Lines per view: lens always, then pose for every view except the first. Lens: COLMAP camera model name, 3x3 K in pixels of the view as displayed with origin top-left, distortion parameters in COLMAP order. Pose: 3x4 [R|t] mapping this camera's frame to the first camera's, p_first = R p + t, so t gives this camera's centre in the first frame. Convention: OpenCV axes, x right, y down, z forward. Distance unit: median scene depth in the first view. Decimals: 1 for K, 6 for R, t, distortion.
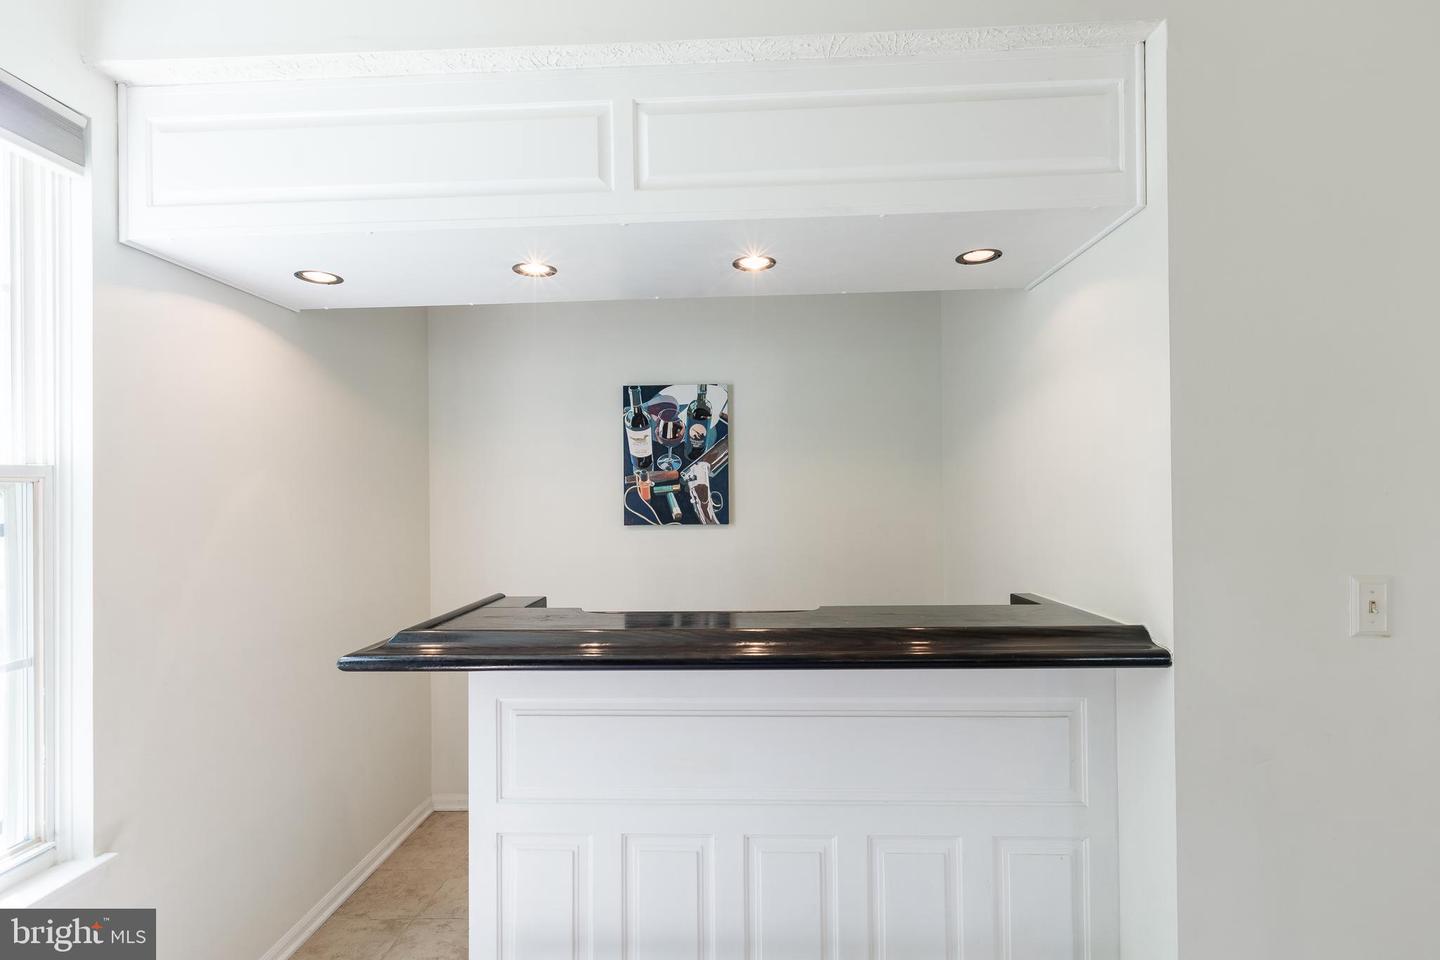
lens RADIAL K [[657.1, 0, 720.1], [0, 657.1, 491.6], [0, 0, 1]] dist [-0.004582, -0.001360]
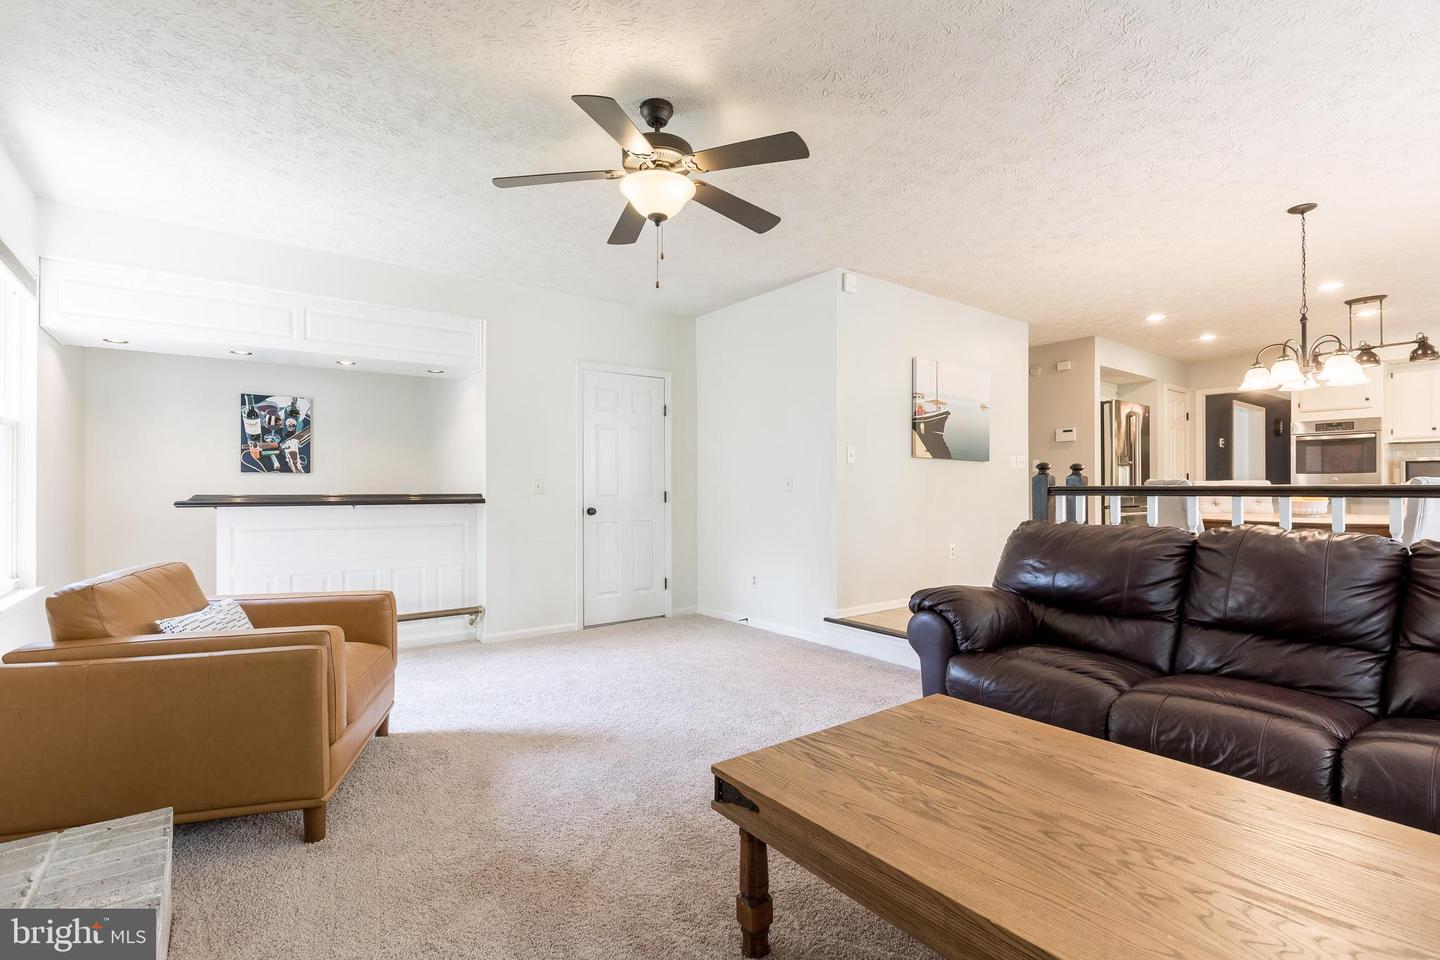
lens RADIAL K [[657.1, 0, 726.9], [0, 657.1, 488.4], [0, 0, 1]] dist [-0.004582, -0.001360]
pose [[0.765380, 0.011912, 0.643468, -0.280383], [-0.008756, 0.999929, -0.008096, 0.098562], [-0.643519, 0.000563, 0.765430, -1.204466]]
